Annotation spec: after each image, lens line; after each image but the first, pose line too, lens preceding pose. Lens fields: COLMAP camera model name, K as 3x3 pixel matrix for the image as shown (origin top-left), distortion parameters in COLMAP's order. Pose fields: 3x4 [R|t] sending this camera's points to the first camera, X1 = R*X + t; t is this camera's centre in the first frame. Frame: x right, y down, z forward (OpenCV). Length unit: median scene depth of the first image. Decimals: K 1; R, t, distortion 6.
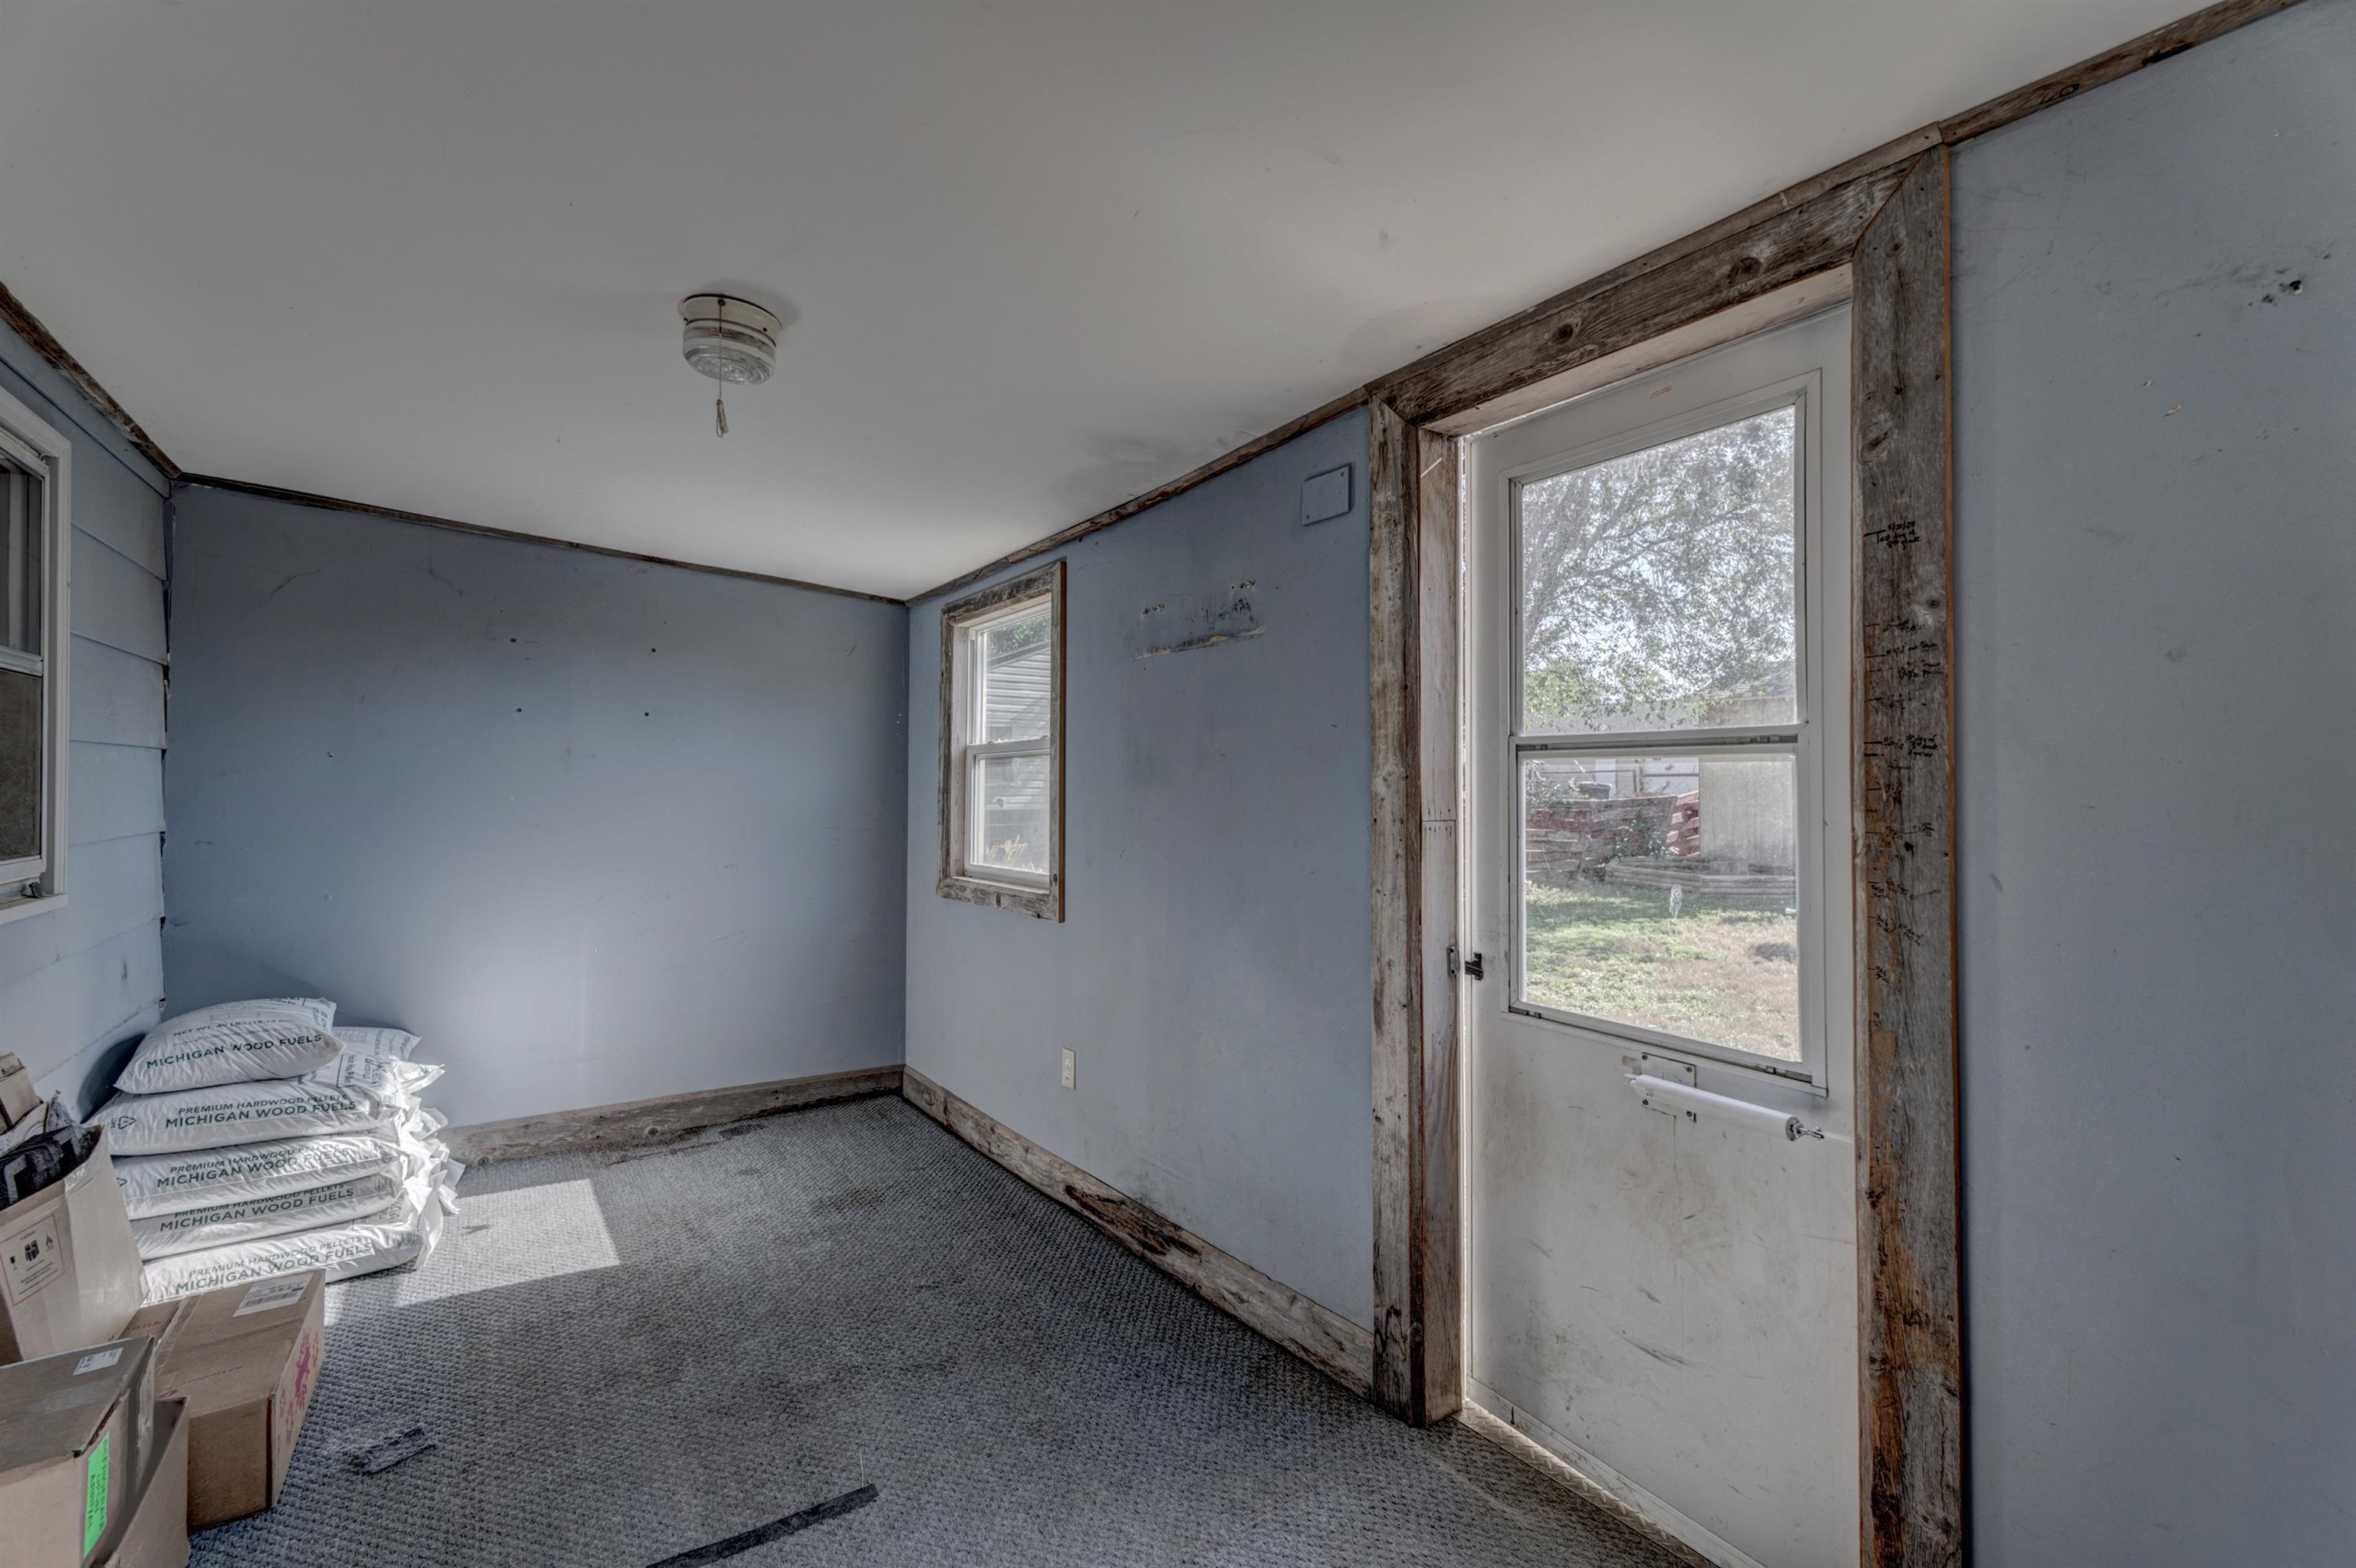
lens RADIAL K [[976.7, 0, 1185.3], [0, 976.7, 772.4], [0, 0, 1]] dist [0.006680, 0.000209]
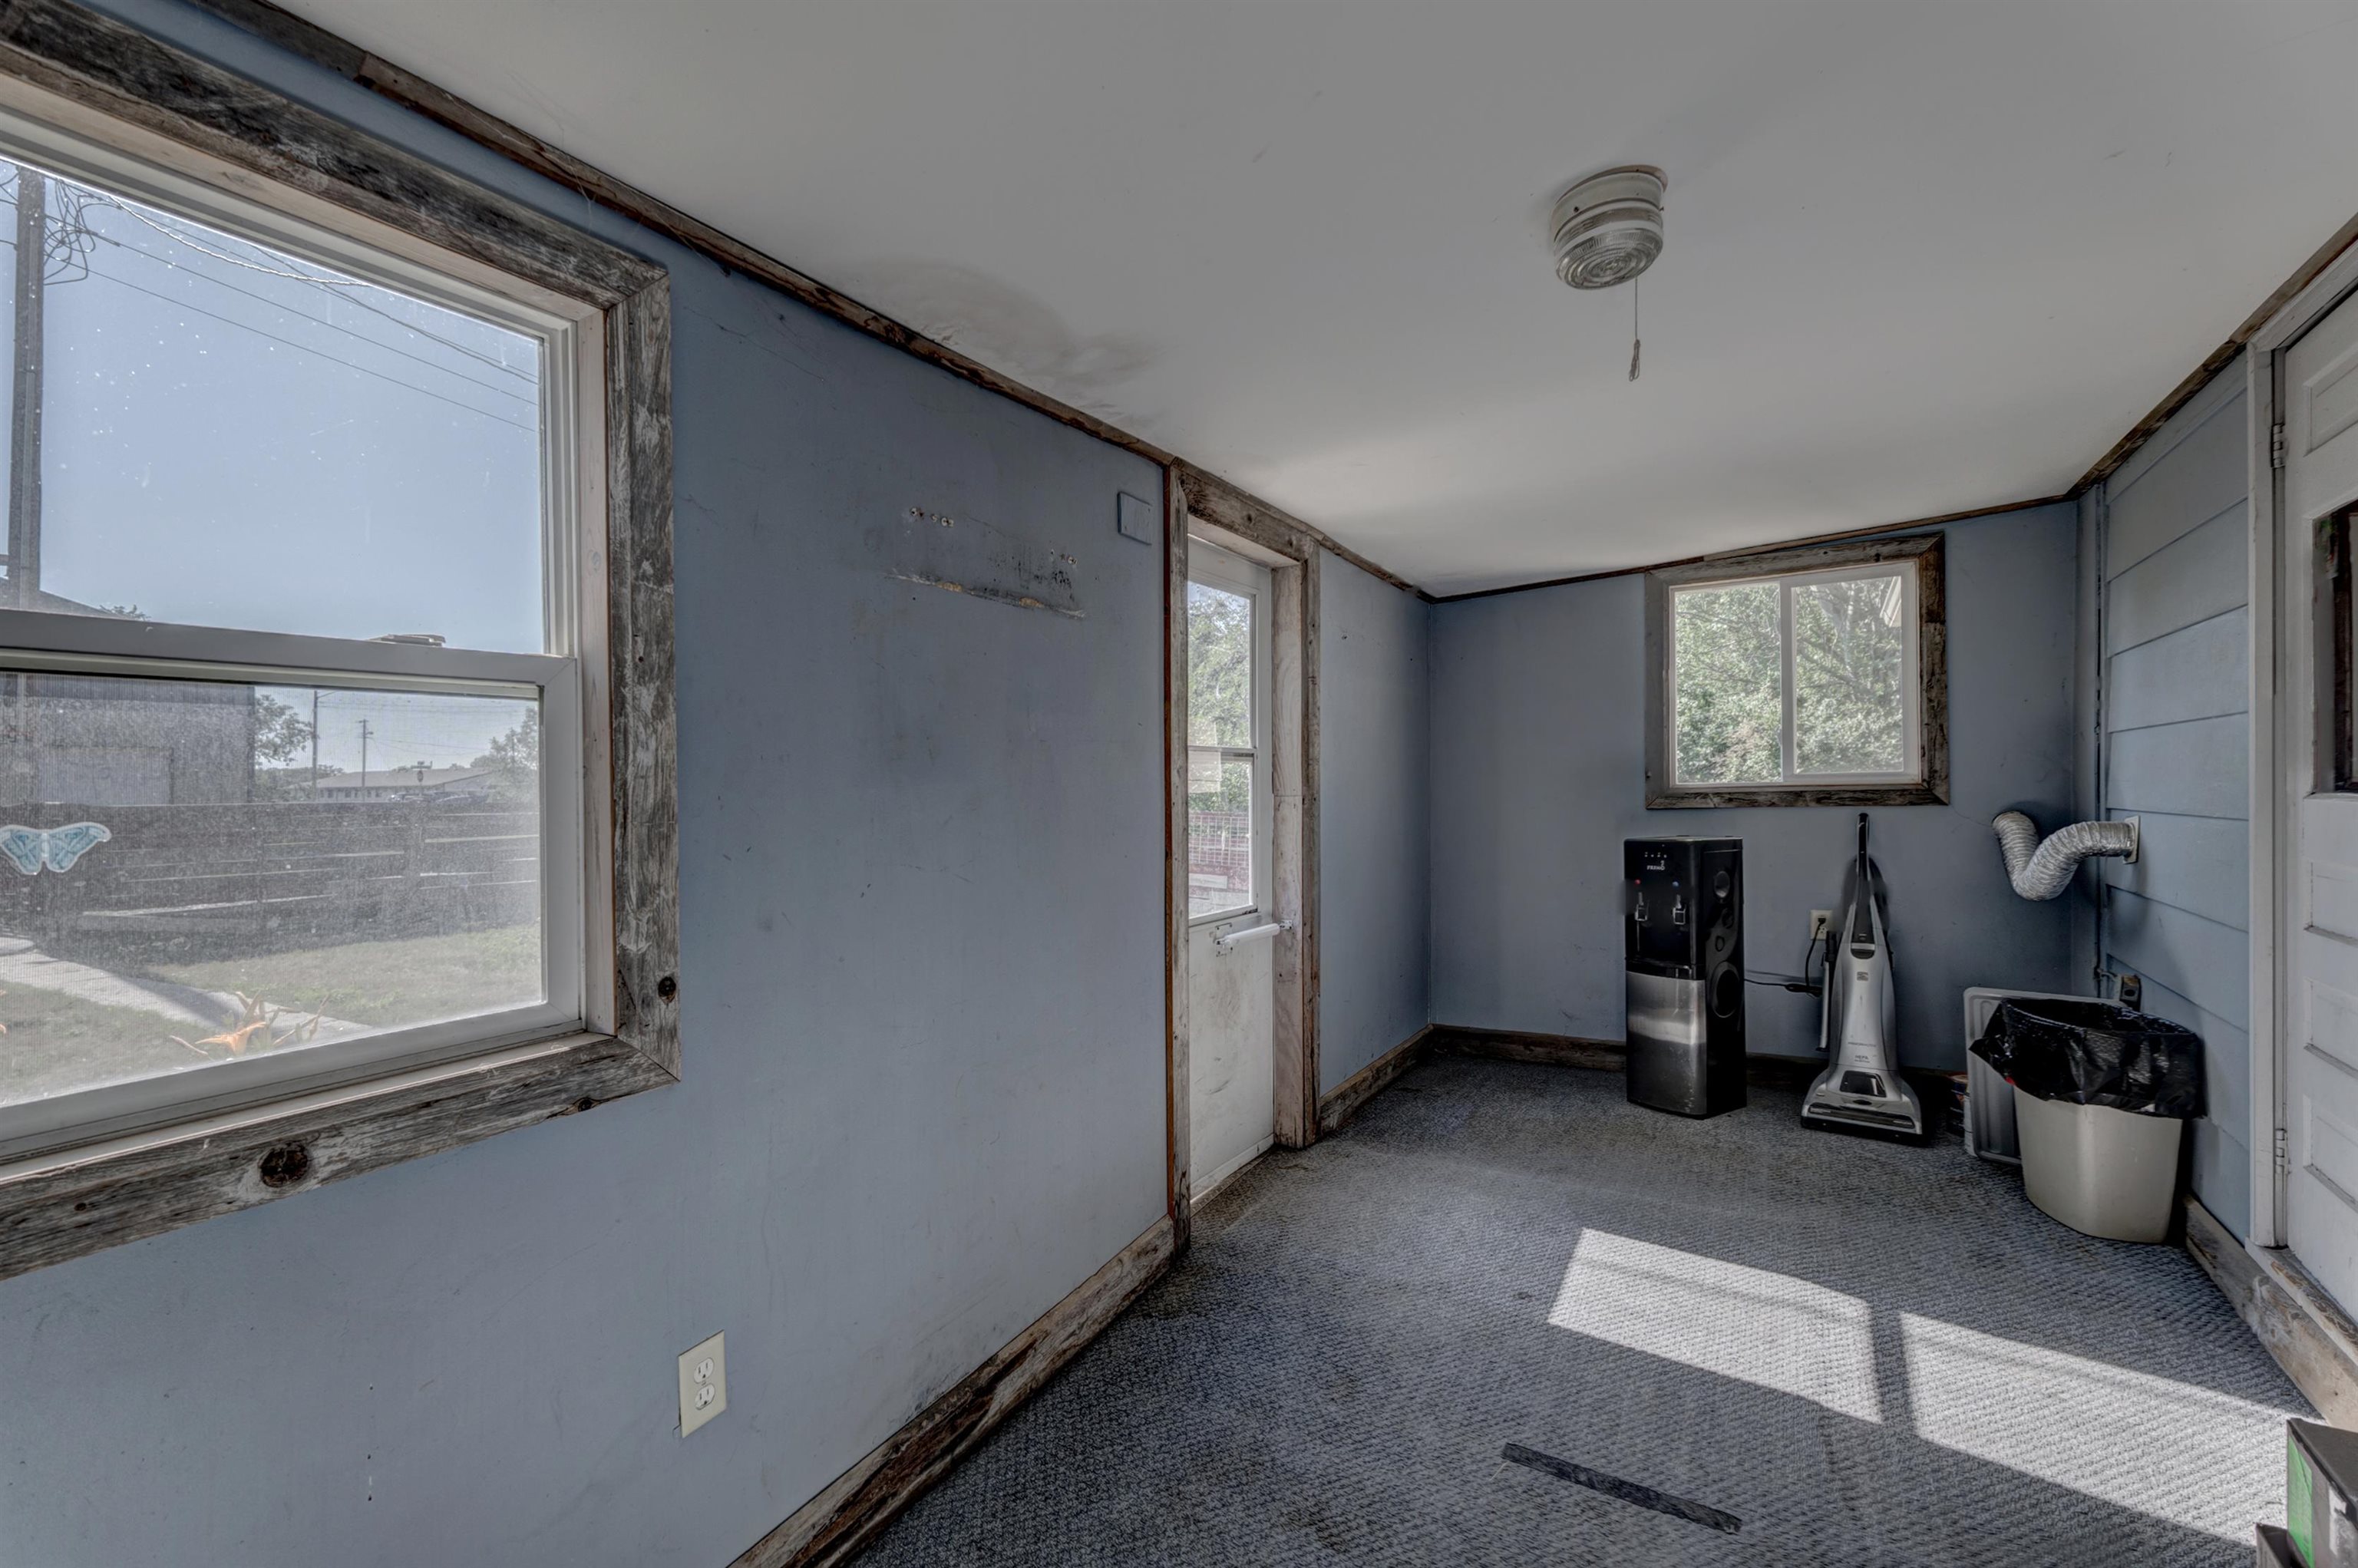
lens RADIAL K [[1008.1, 0, 1173.0], [0, 1008.1, 788.2], [0, 0, 1]] dist [0.004019, 0.000316]
pose [[-0.398578, -0.001798, 0.917133, -0.846677], [-0.000884, 0.999998, 0.001576, 0.023185], [-0.917134, -0.000182, -0.398579, 1.282477]]
